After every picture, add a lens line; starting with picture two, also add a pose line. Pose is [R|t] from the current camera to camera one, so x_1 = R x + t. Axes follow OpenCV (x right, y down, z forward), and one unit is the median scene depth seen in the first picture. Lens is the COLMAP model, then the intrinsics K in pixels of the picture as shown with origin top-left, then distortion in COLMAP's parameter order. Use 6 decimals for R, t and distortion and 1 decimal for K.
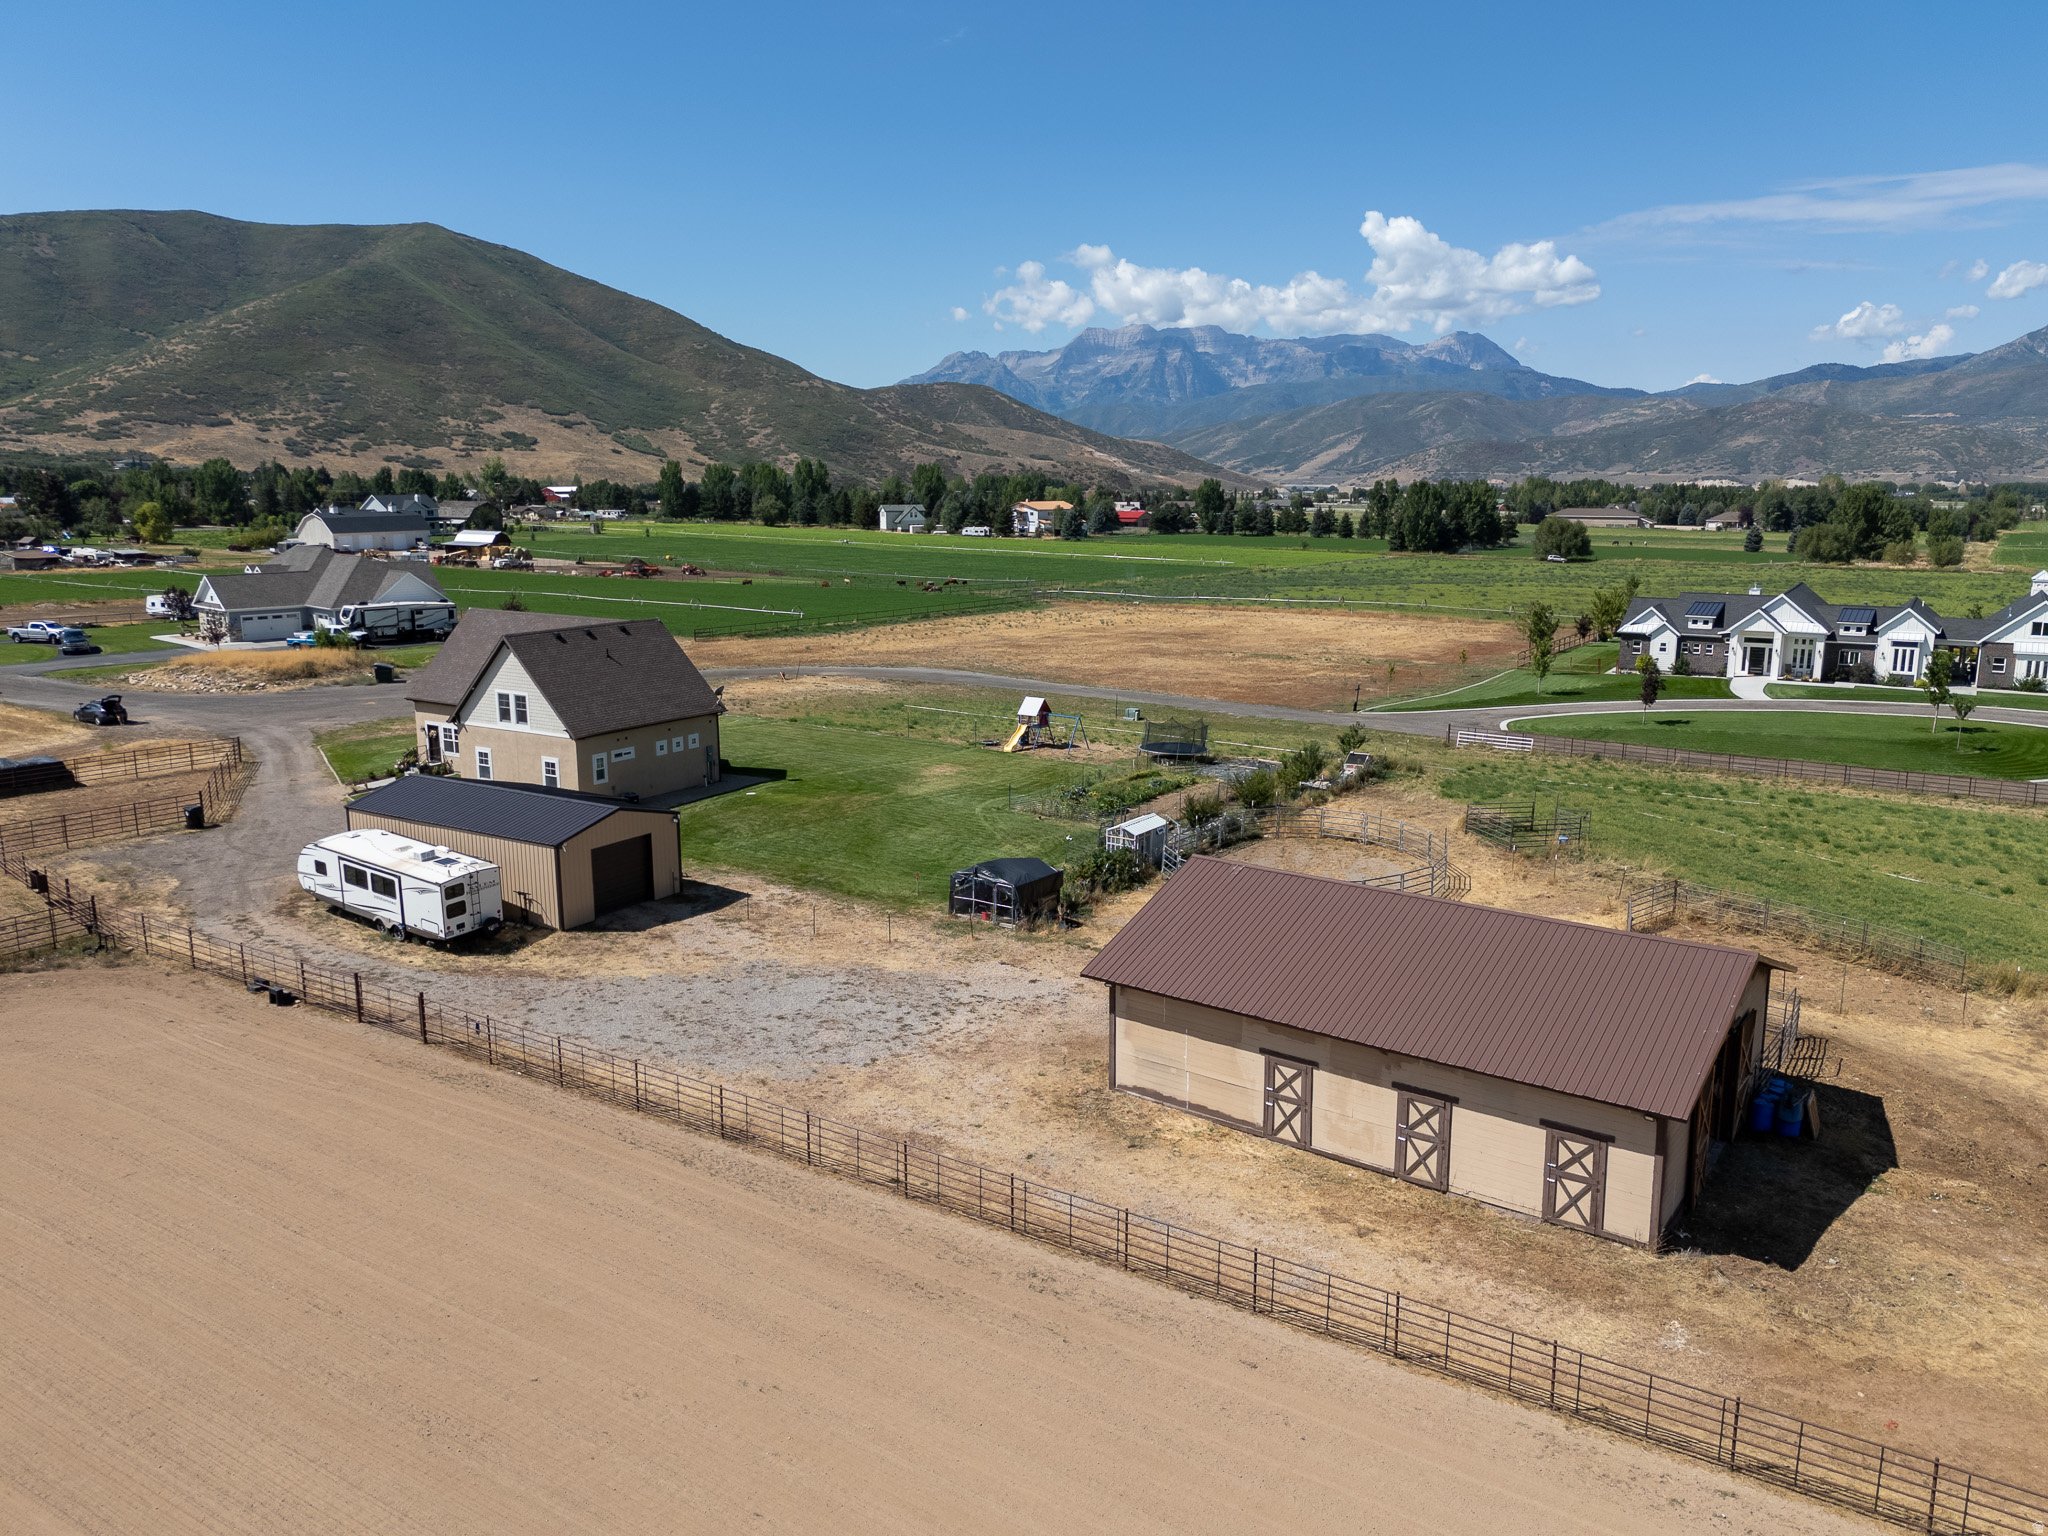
lens RADIAL K [[1506.4, 0, 1028.0], [0, 1506.4, 764.9], [0, 0, 1]] dist [0.076496, -0.071526]
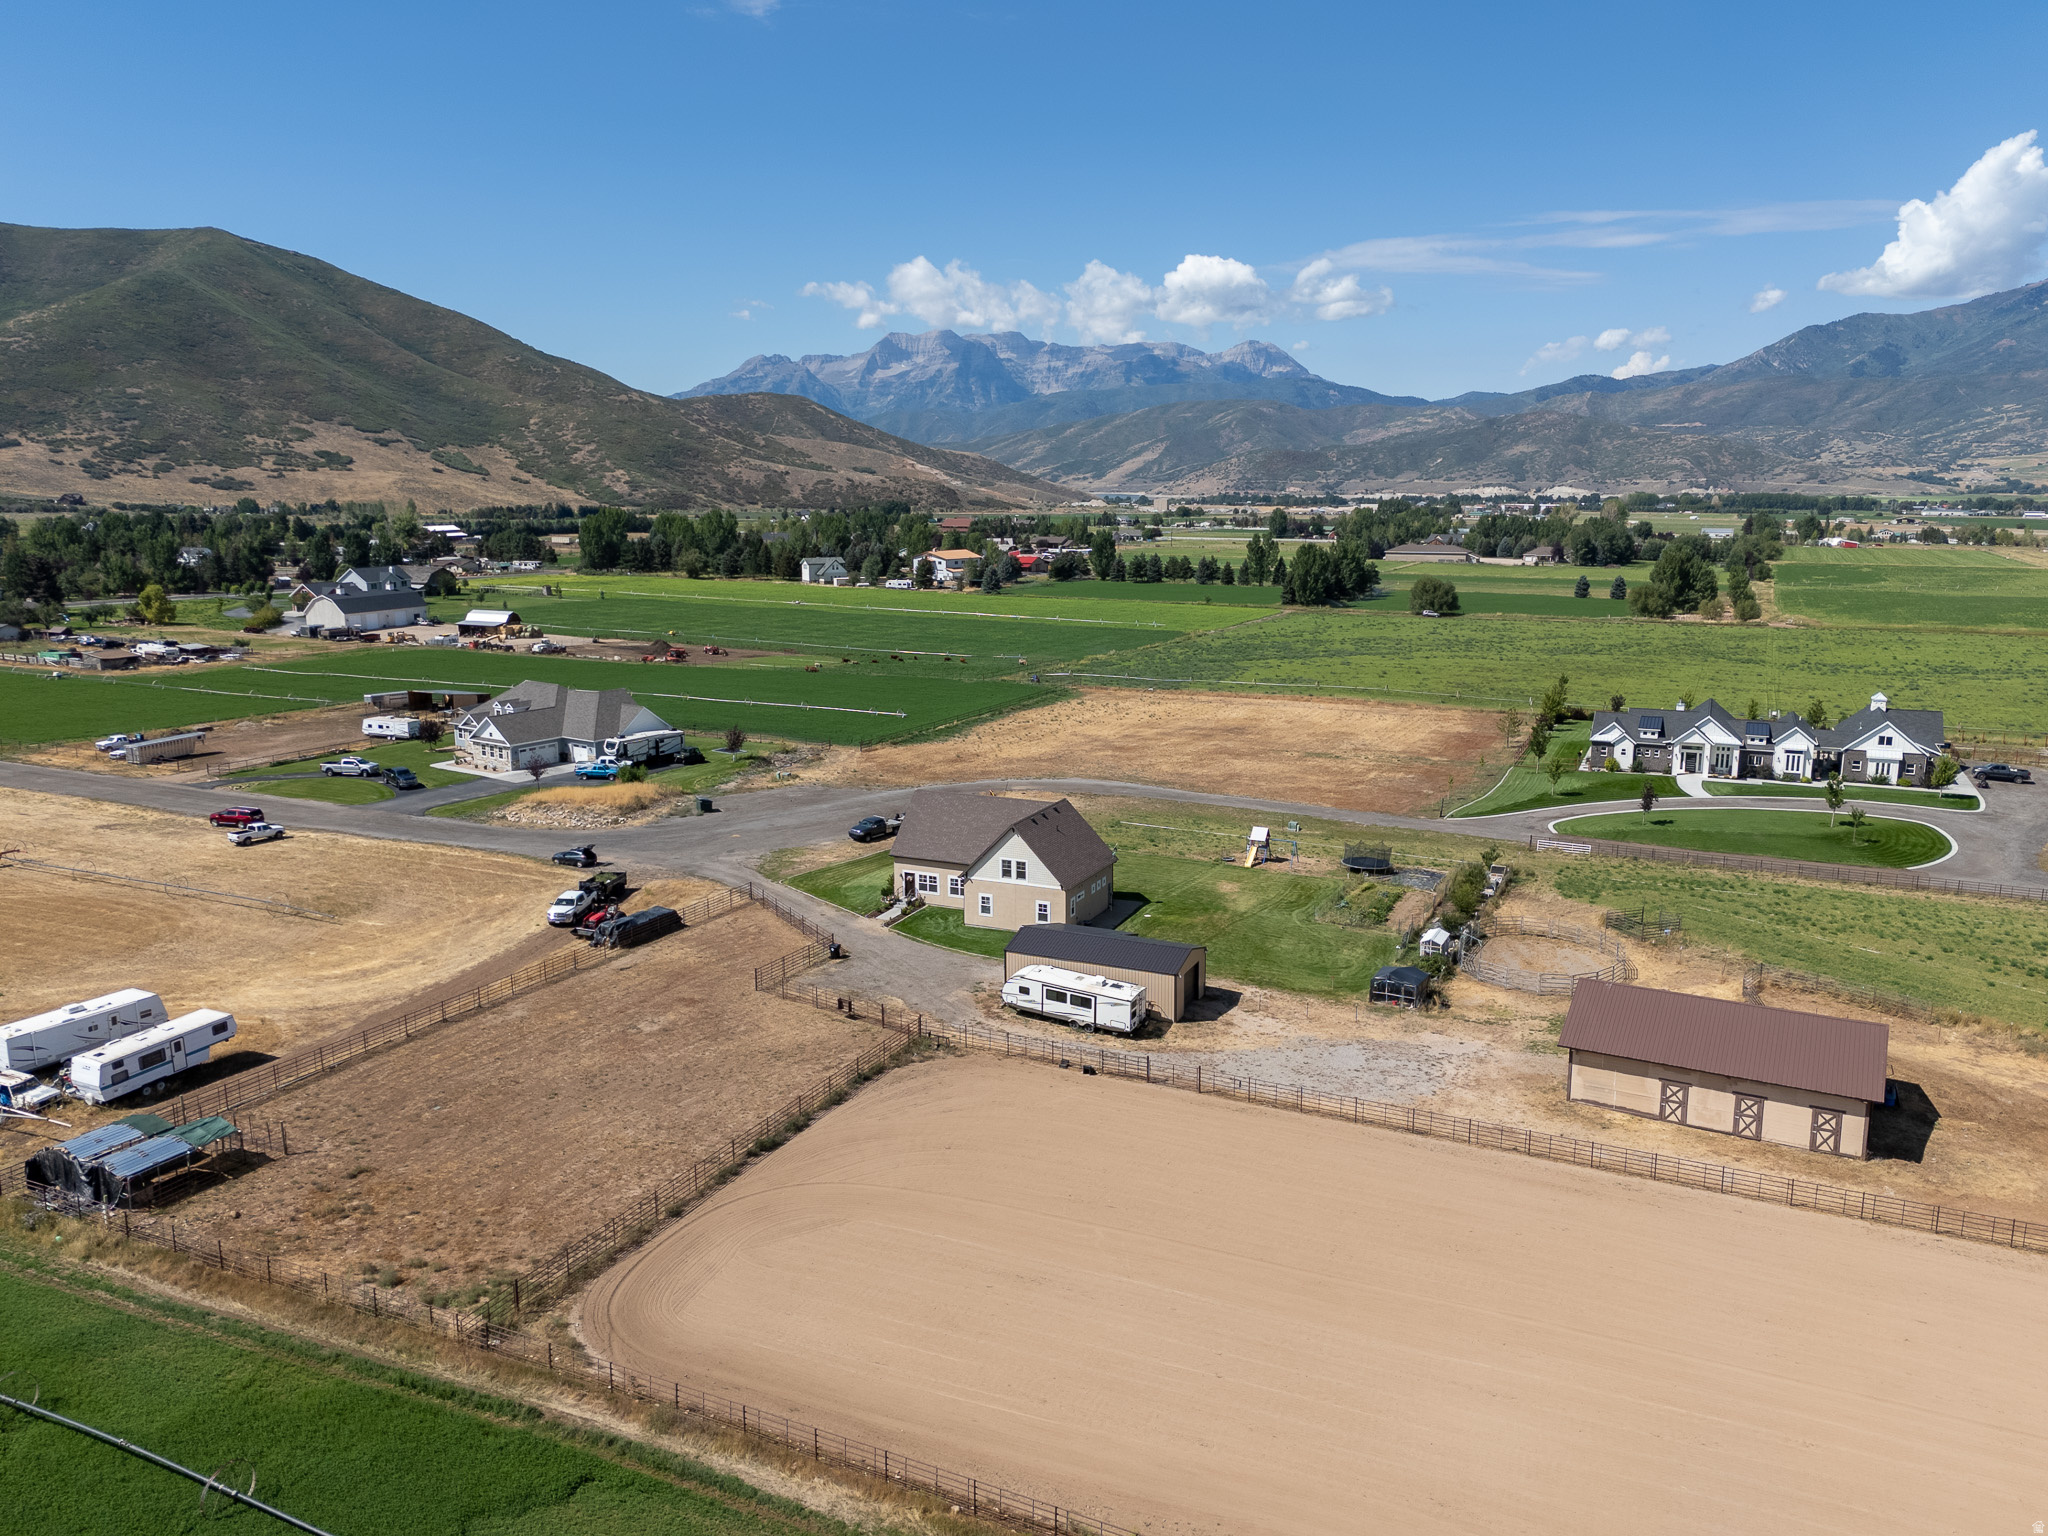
lens RADIAL K [[1506.4, 0, 1028.0], [0, 1506.4, 764.9], [0, 0, 1]] dist [0.076496, -0.071526]
pose [[0.991983, -0.027121, 0.123427, -0.078363], [0.027414, 0.999624, -0.000678, -0.021876], [-0.123362, 0.004056, 0.992353, -0.080684]]
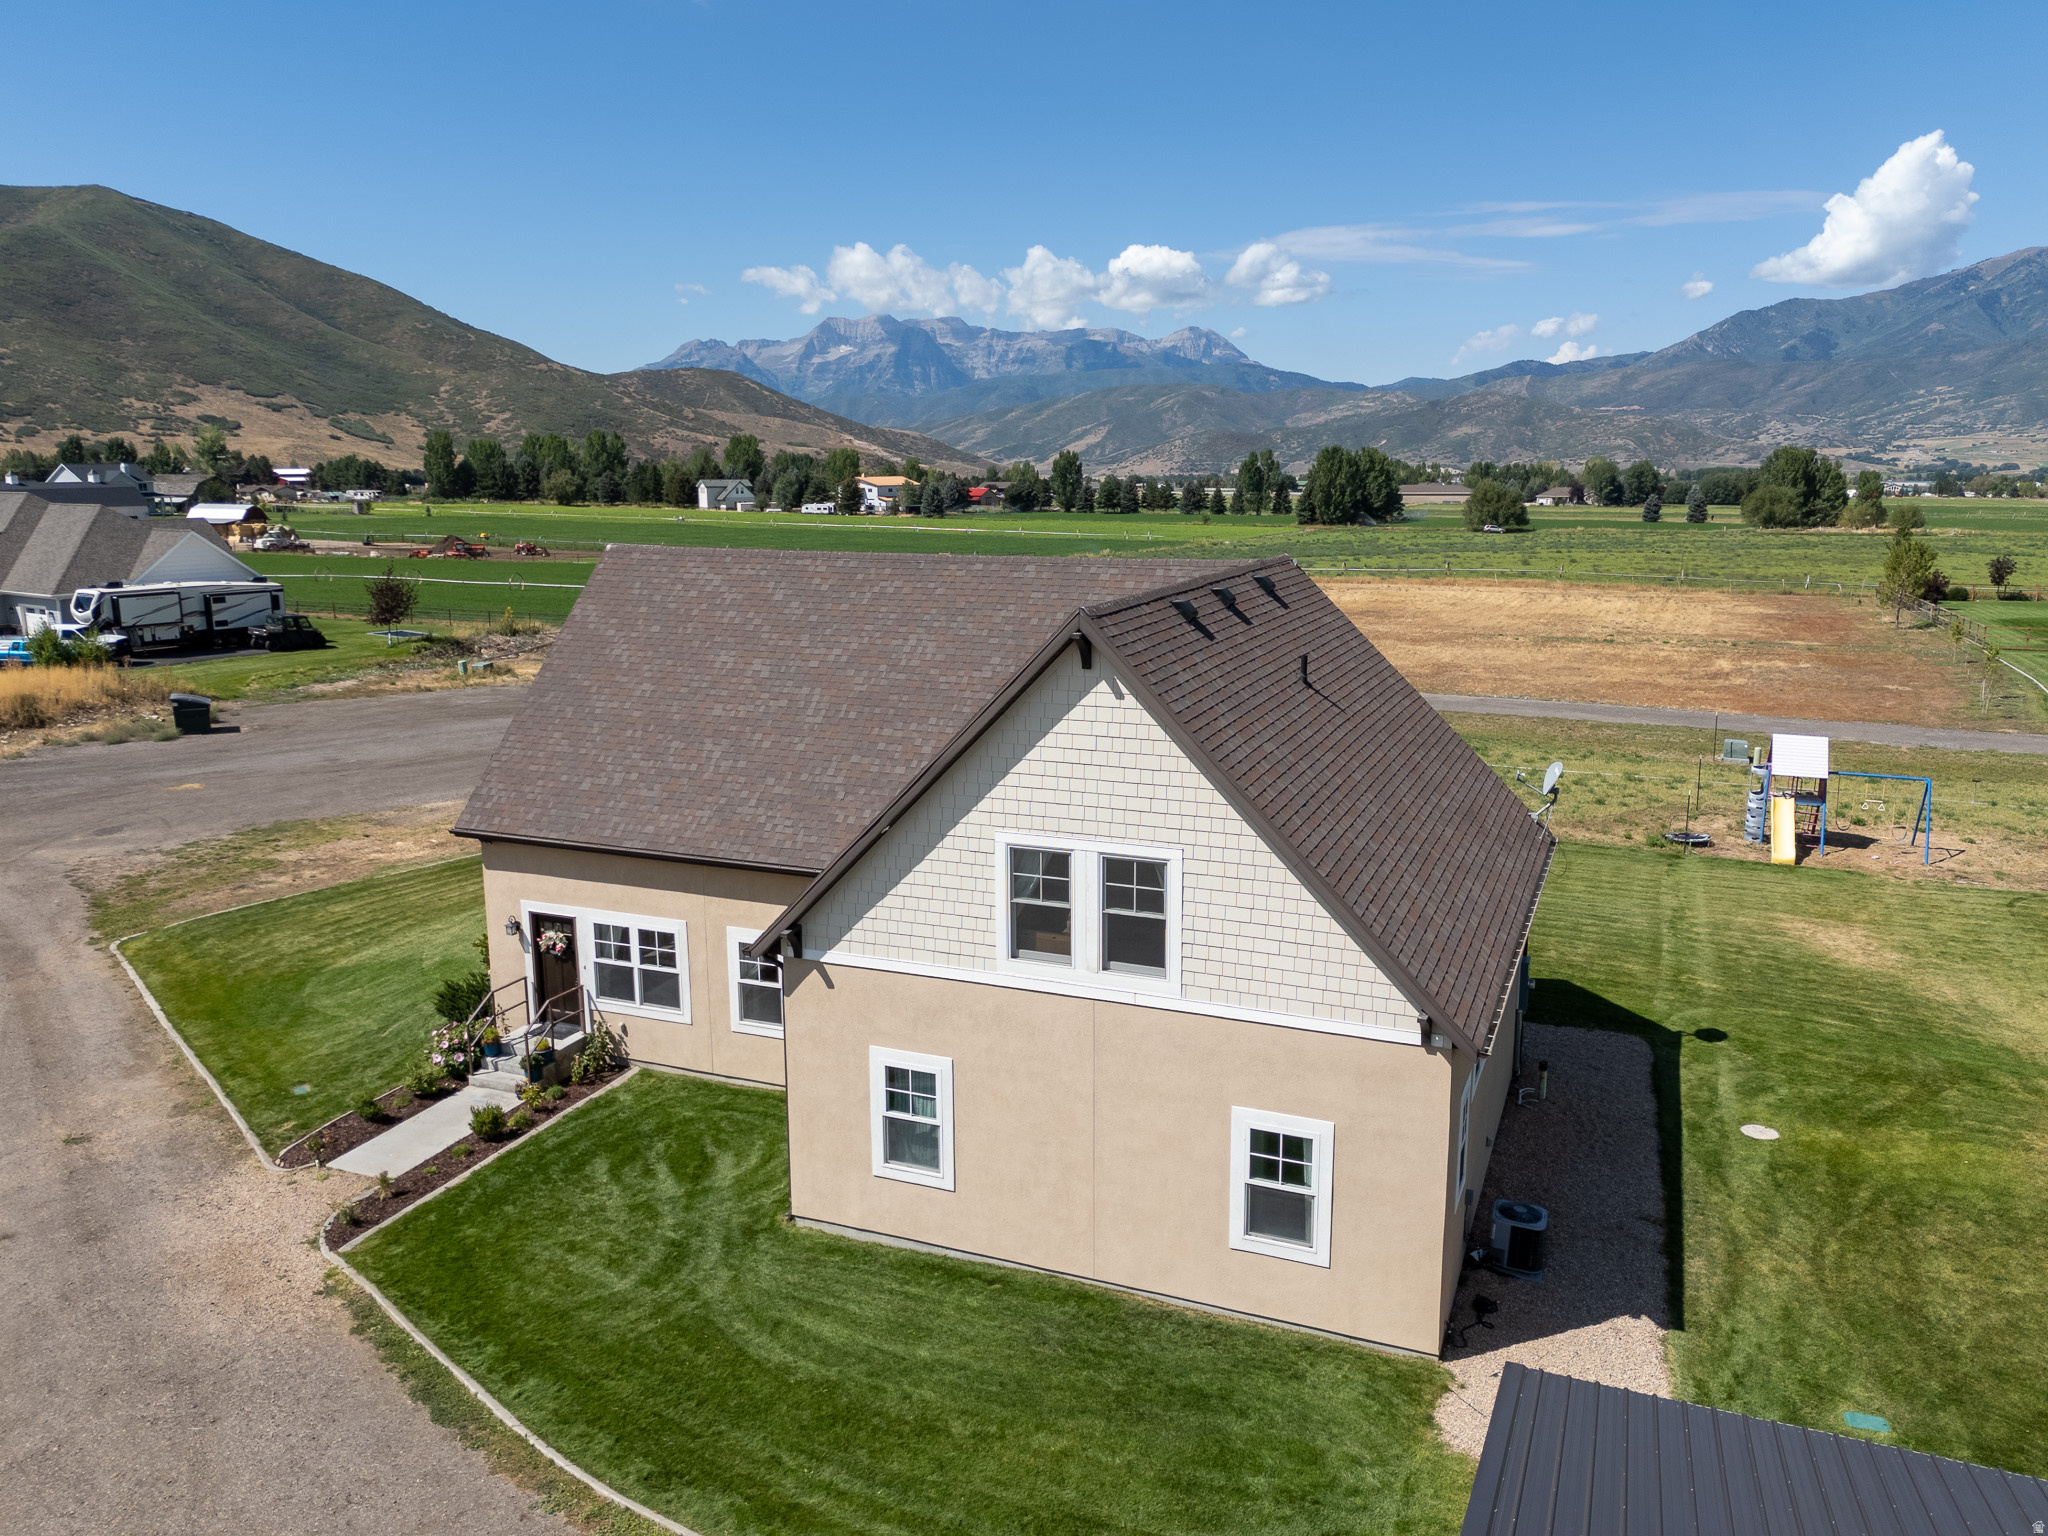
lens RADIAL K [[1506.4, 0, 1028.0], [0, 1506.4, 764.9], [0, 0, 1]] dist [0.076496, -0.071526]
pose [[0.986425, -0.036878, 0.160018, -0.059203], [0.036044, 0.999317, 0.008114, -0.009625], [-0.160208, -0.002236, 0.987081, 0.116712]]
